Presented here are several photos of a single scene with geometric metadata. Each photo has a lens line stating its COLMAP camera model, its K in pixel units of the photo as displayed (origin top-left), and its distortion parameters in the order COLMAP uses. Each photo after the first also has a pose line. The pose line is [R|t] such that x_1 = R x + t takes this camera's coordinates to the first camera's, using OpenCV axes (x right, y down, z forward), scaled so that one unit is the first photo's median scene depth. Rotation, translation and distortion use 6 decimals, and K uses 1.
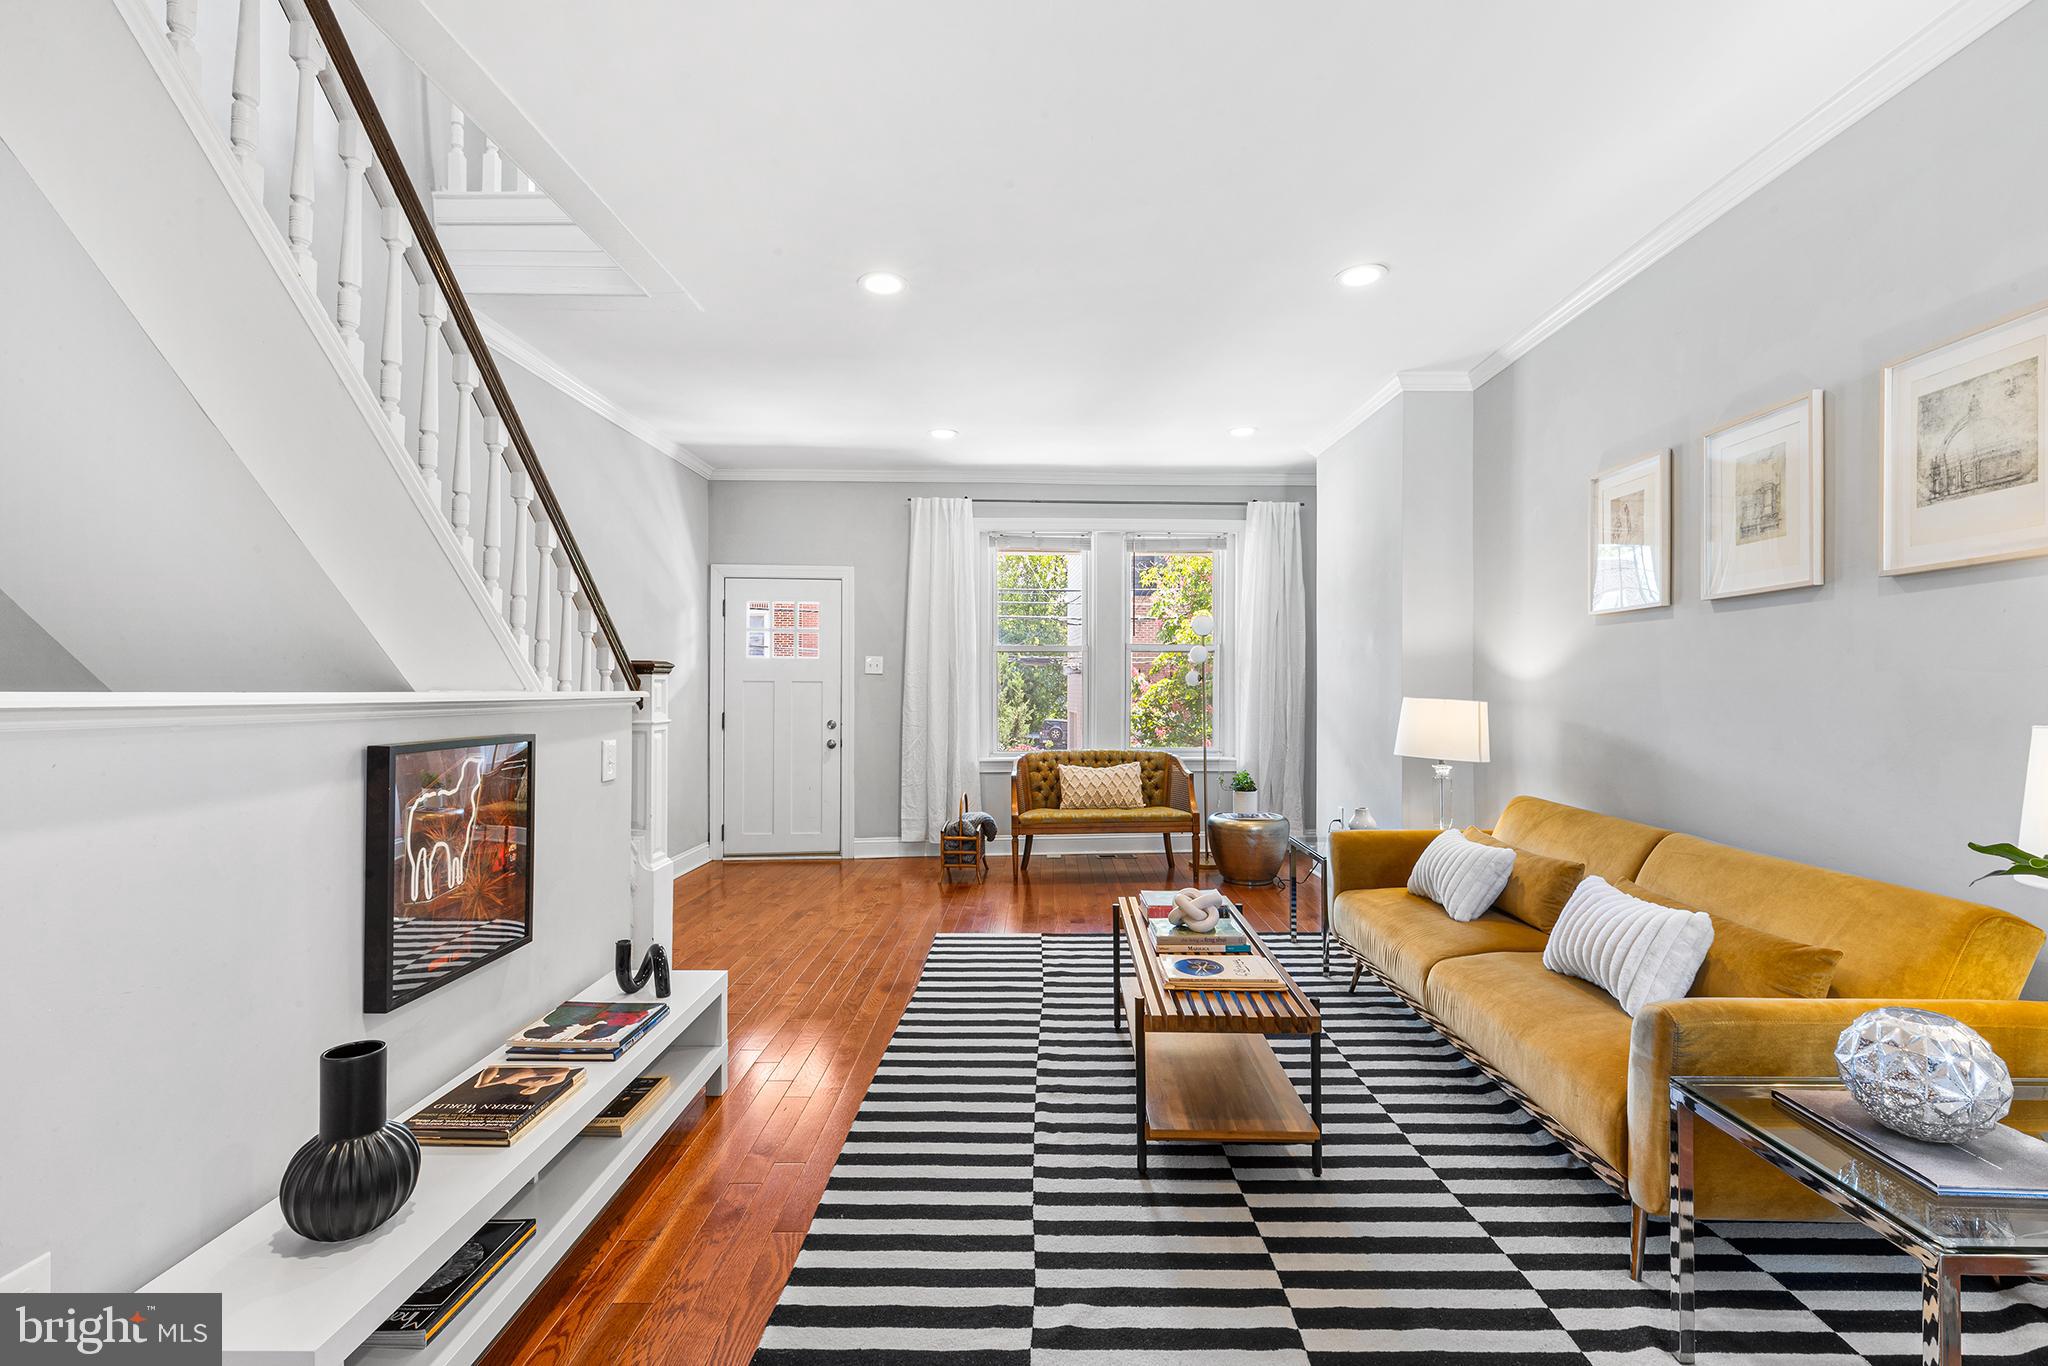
lens RADIAL K [[928.2, 0, 1018.1], [0, 928.2, 677.0], [0, 0, 1]] dist [0.001461, -0.000125]
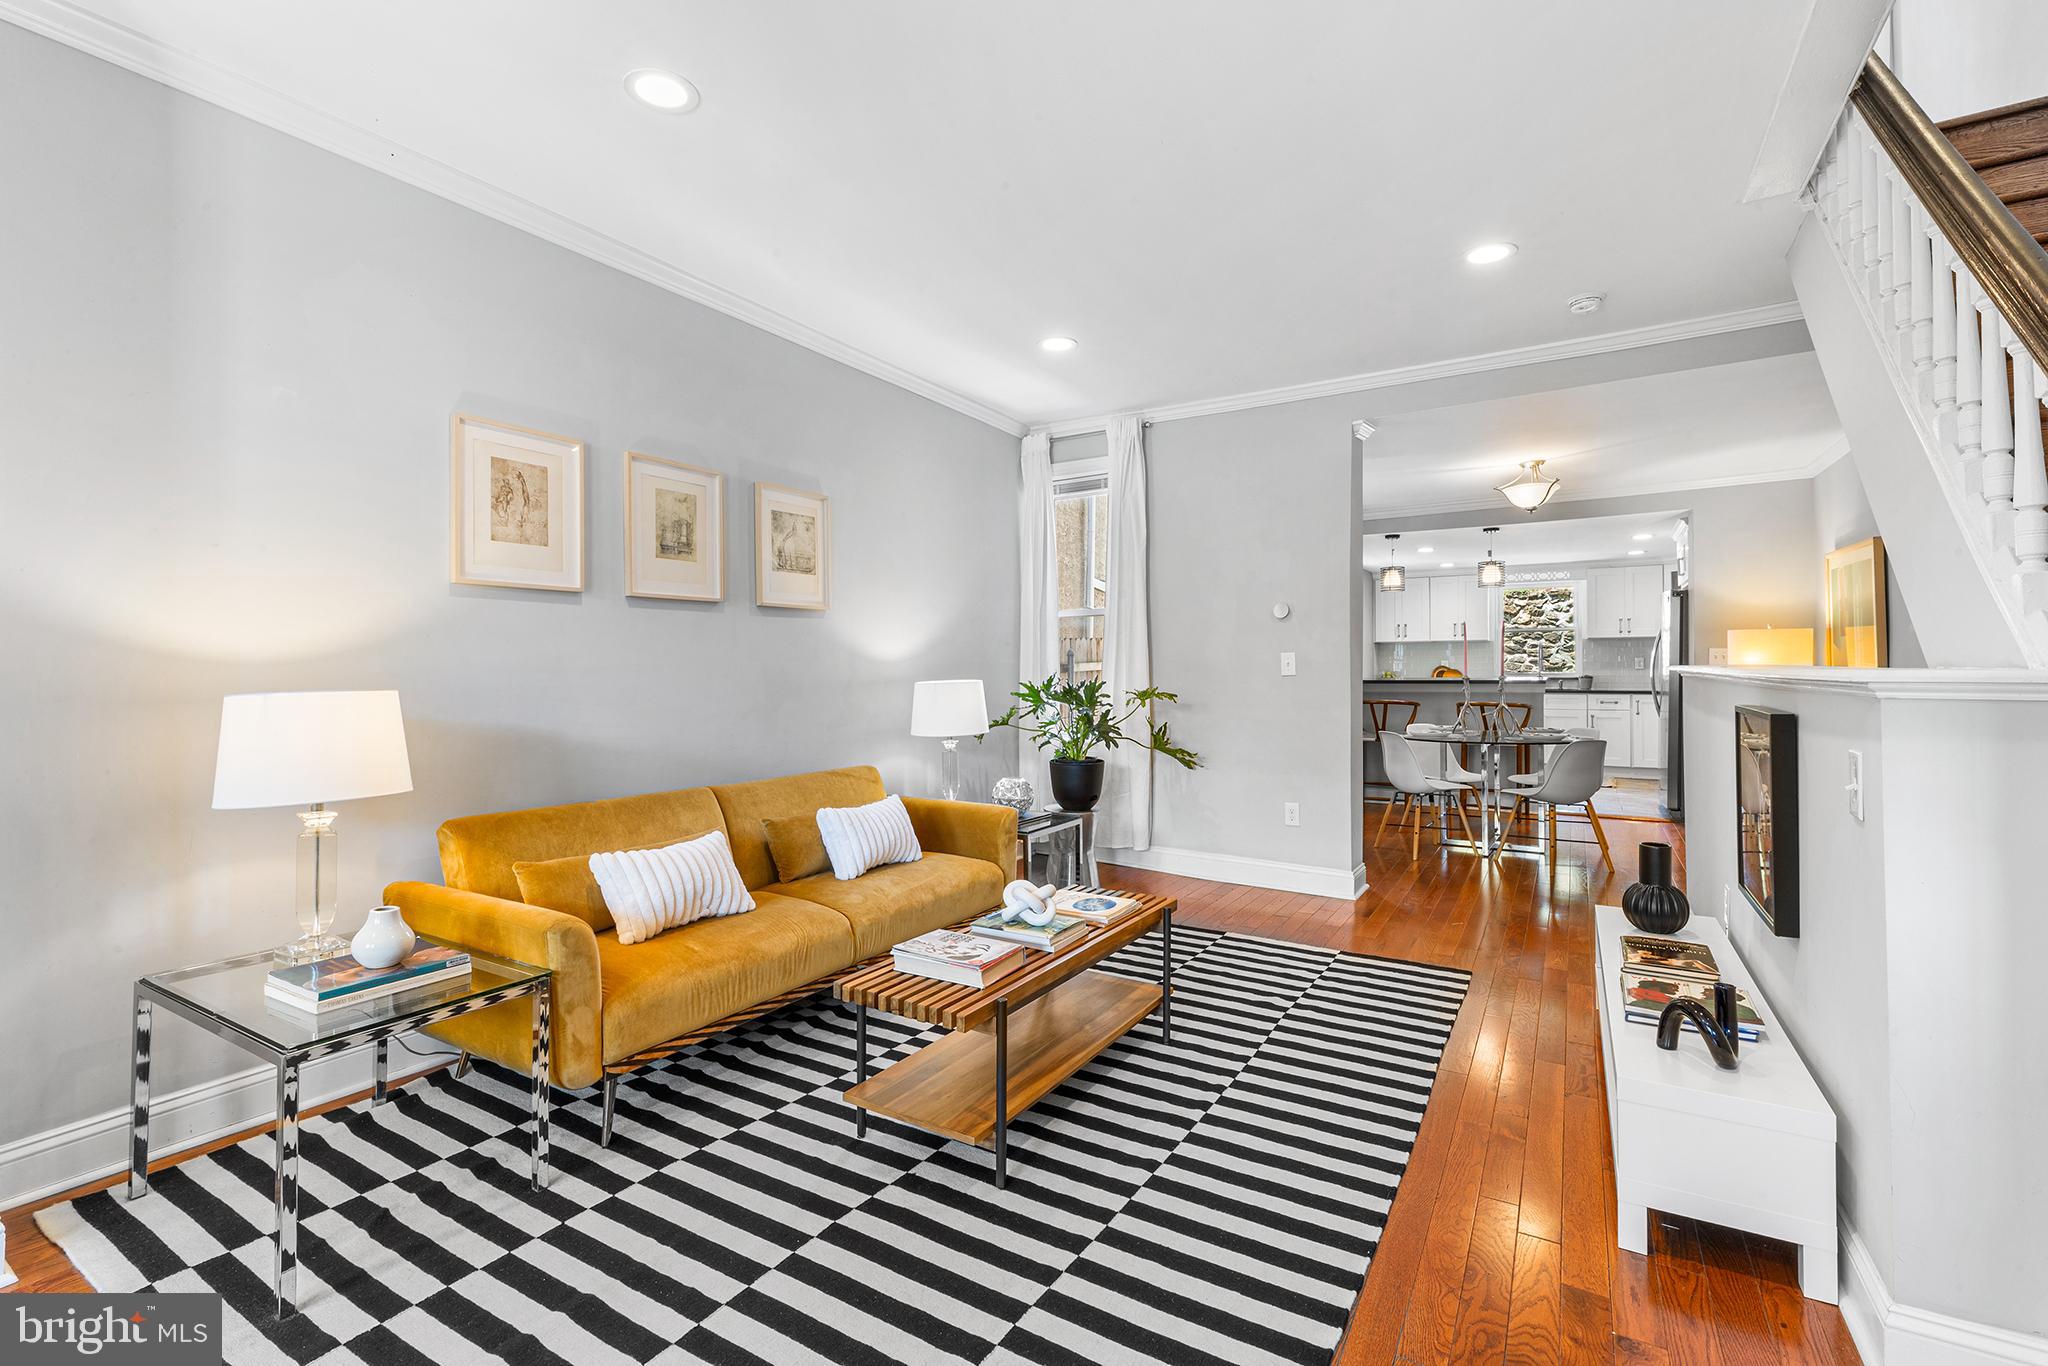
lens RADIAL K [[909.4, 0, 1023.7], [0, 909.4, 674.2], [0, 0, 1]] dist [0.002281, 0.000150]
pose [[-0.870612, 0.001814, 0.491967, -0.121010], [0.000083, 0.999994, -0.003540, 0.009384], [-0.491970, -0.003041, -0.870607, 0.846965]]
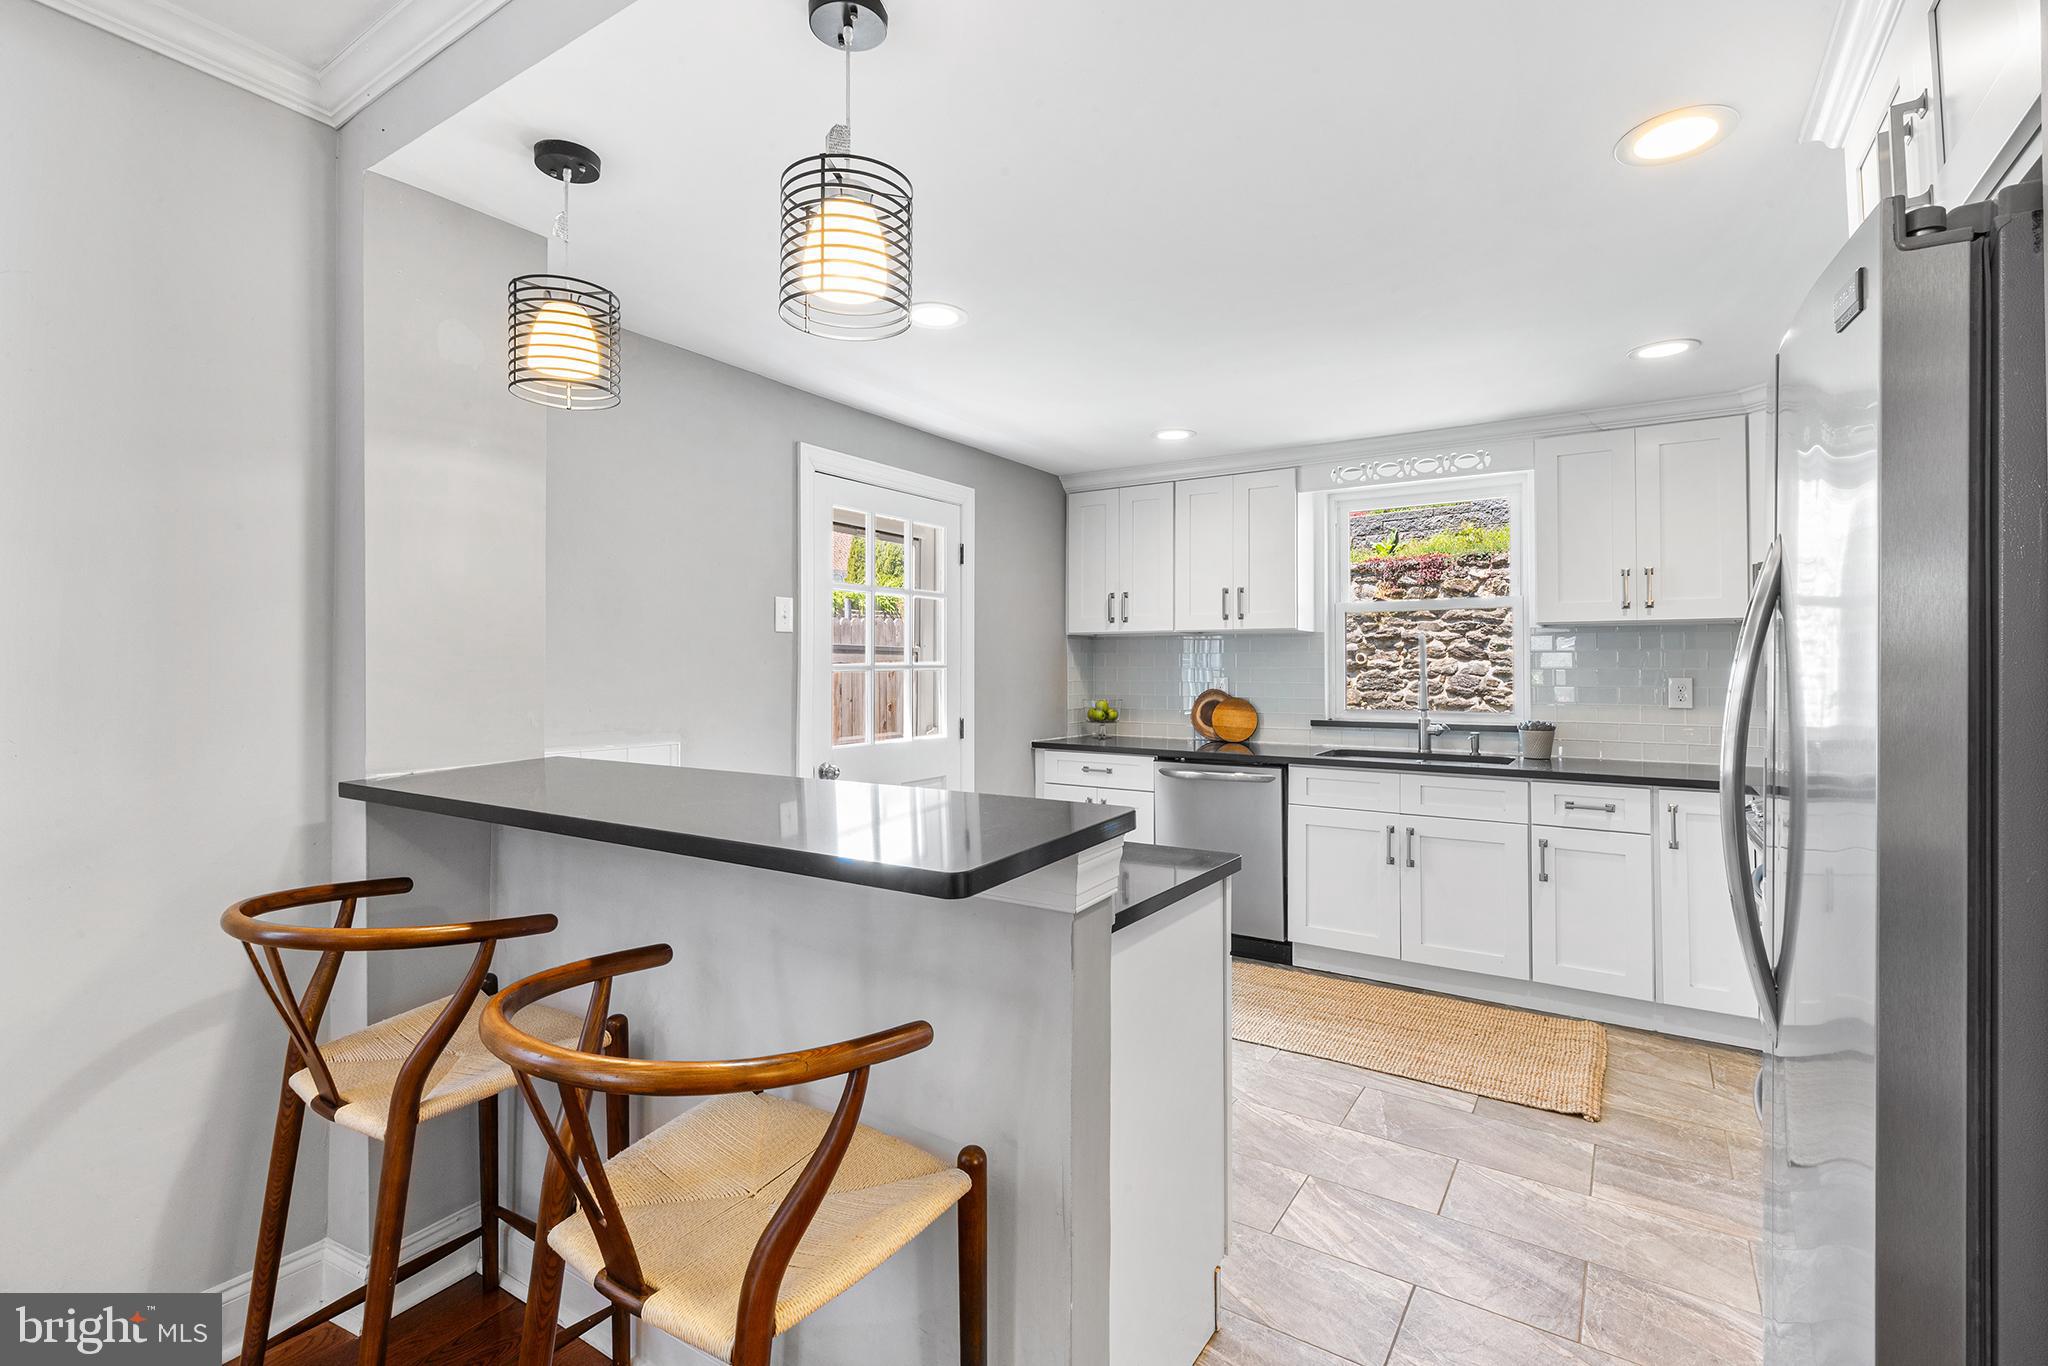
lens RADIAL K [[930.0, 0, 1022.1], [0, 930.0, 651.7], [0, 0, 1]] dist [0.002028, -0.000698]
pose [[-0.856415, 0.008368, 0.516221, -0.225240], [-0.006919, 0.999593, -0.027682, -0.023432], [-0.516242, -0.027279, -0.856008, -0.371501]]
